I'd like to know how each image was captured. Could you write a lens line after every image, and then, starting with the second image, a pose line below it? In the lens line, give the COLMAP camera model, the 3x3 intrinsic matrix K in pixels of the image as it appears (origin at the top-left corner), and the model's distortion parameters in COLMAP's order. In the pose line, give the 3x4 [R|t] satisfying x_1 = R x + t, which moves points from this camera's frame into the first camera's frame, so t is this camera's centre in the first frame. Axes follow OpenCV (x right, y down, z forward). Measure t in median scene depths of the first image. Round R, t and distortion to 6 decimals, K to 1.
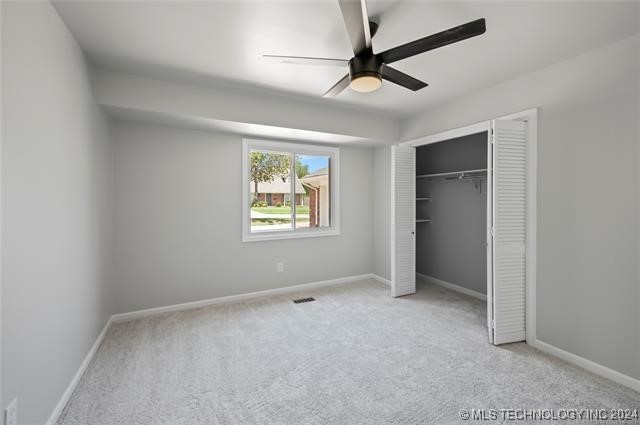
lens RADIAL K [[266.2, 0, 321.9], [0, 266.2, 200.1], [0, 0, 1]] dist [0.000742, 0.000037]
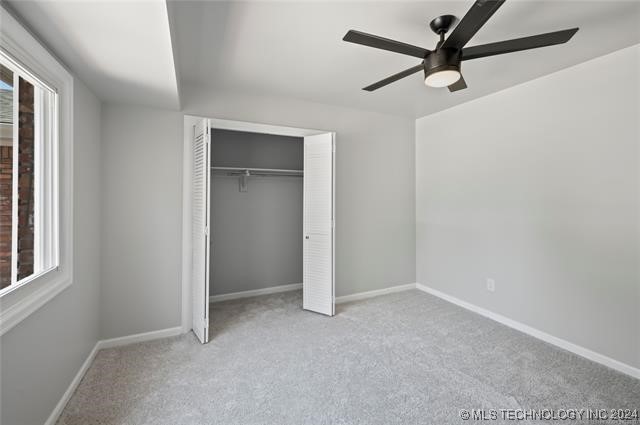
lens RADIAL K [[266.2, 0, 321.9], [0, 266.2, 200.1], [0, 0, 1]] dist [0.000742, 0.000037]
pose [[0.023931, -0.012409, 0.999637, -0.425246], [0.004636, 0.999914, 0.012302, -0.005468], [-0.999703, 0.004340, 0.023986, 0.741553]]
